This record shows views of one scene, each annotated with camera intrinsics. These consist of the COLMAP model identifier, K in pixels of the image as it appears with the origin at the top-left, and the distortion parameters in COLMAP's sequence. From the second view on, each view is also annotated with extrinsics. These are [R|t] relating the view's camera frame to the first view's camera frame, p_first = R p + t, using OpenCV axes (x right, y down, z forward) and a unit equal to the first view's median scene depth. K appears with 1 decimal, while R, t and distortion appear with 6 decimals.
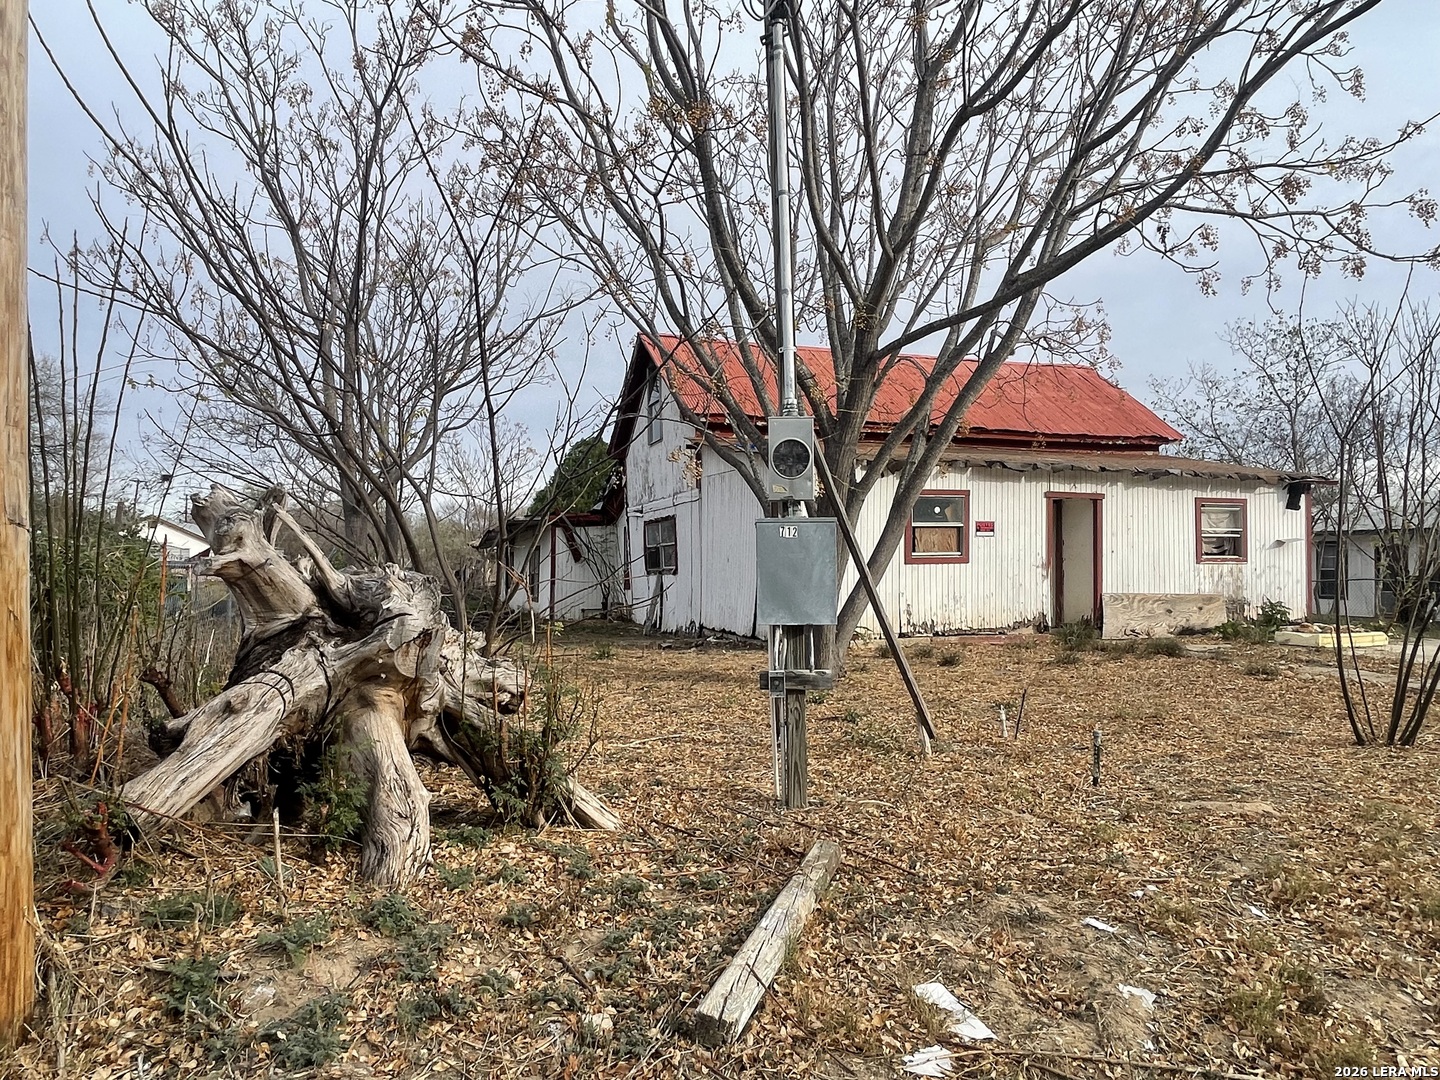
lens RADIAL K [[919.7, 0, 719.5], [0, 919.7, 542.9], [0, 0, 1]] dist [0.002204, -0.009712]
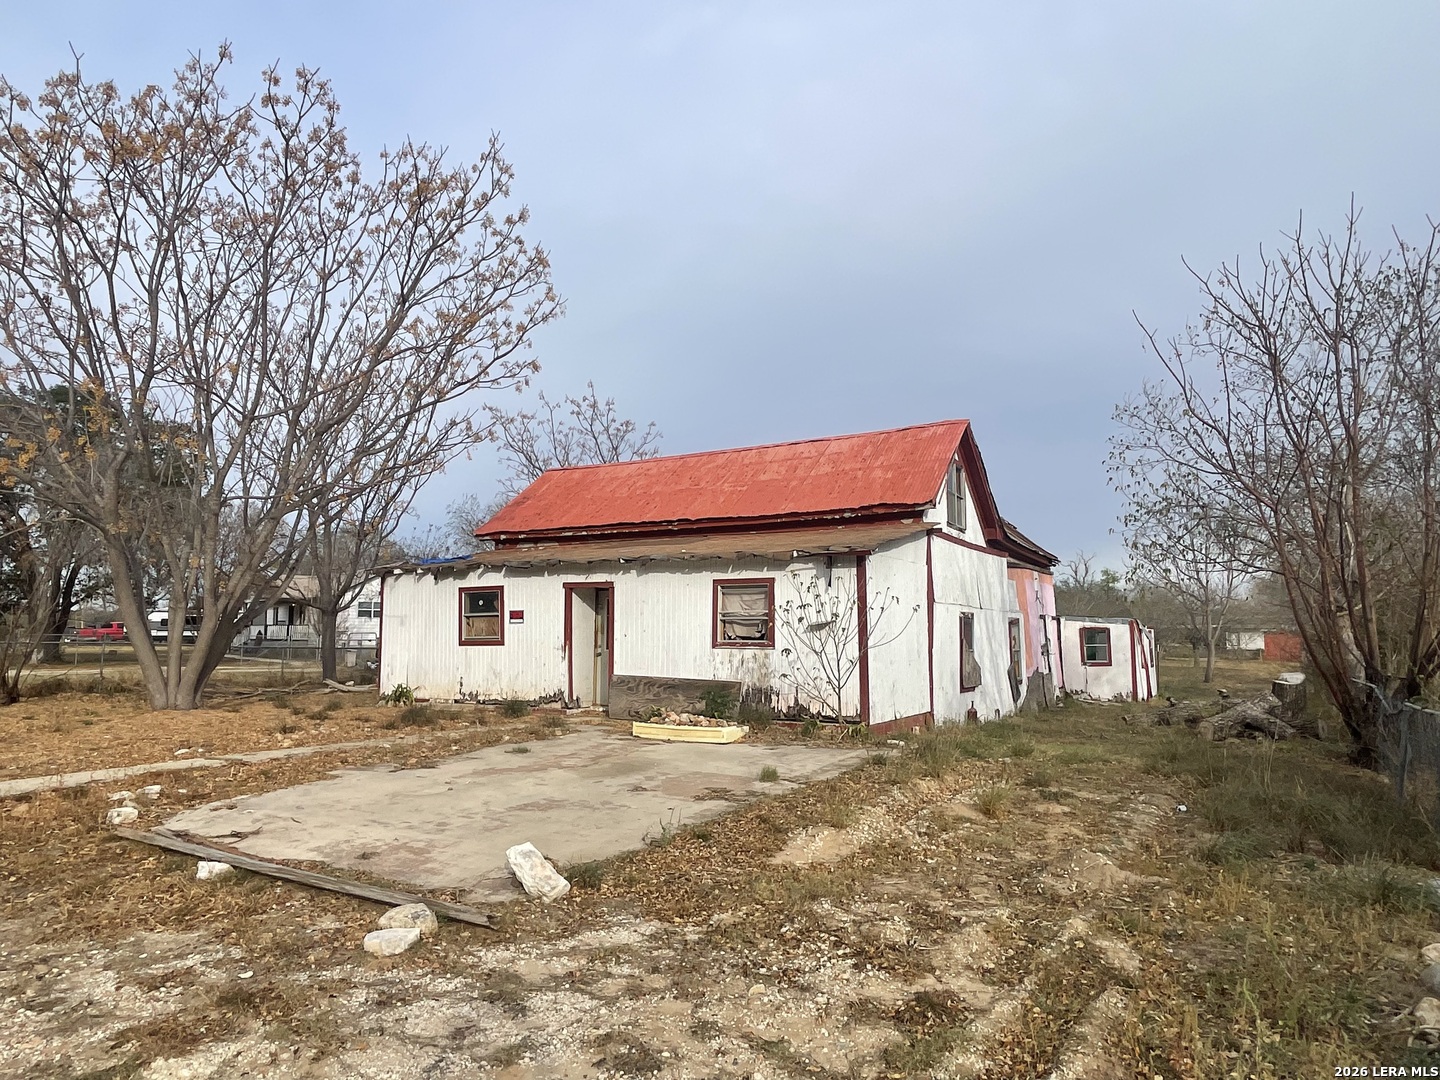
lens RADIAL K [[919.7, 0, 717.9], [0, 919.7, 532.9], [0, 0, 1]] dist [0.002204, -0.009712]
pose [[0.656823, -0.082239, -0.749547, 1.336260], [0.009449, 0.994854, -0.100874, -0.000653], [0.753985, 0.059173, 0.654221, 0.392863]]
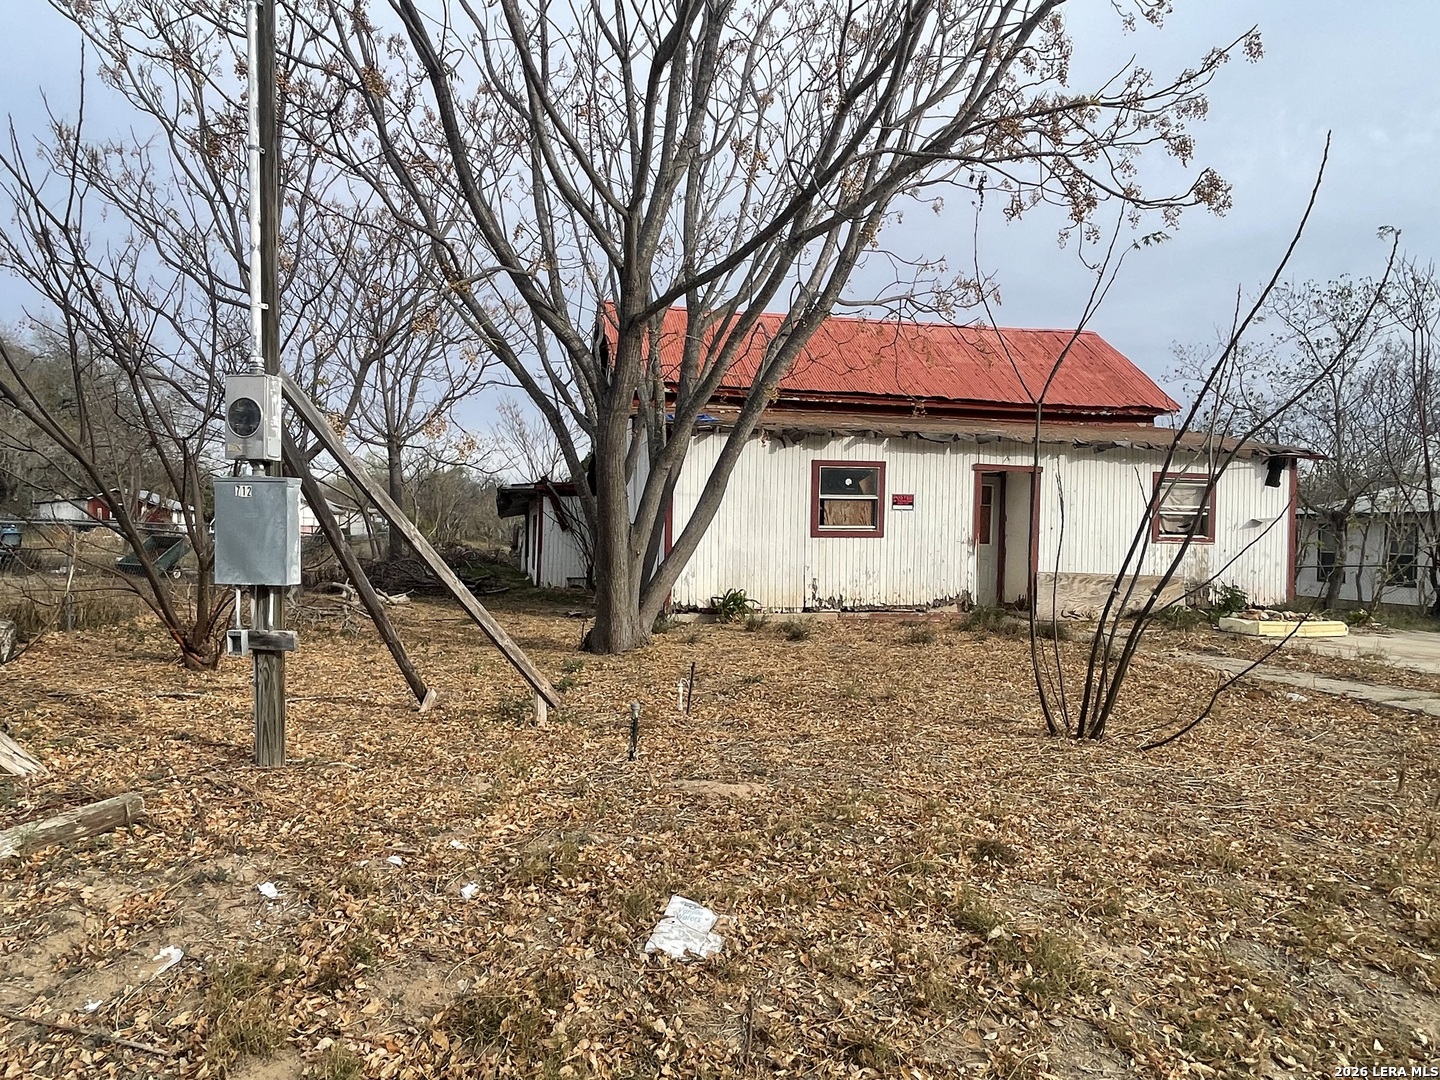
lens RADIAL K [[919.7, 0, 717.0], [0, 919.7, 542.2], [0, 0, 1]] dist [0.002204, -0.009712]
pose [[0.991707, 0.019150, -0.127085, 0.213054], [-0.015593, 0.999460, 0.028926, 0.001790], [0.127570, -0.026705, 0.991470, 0.021056]]
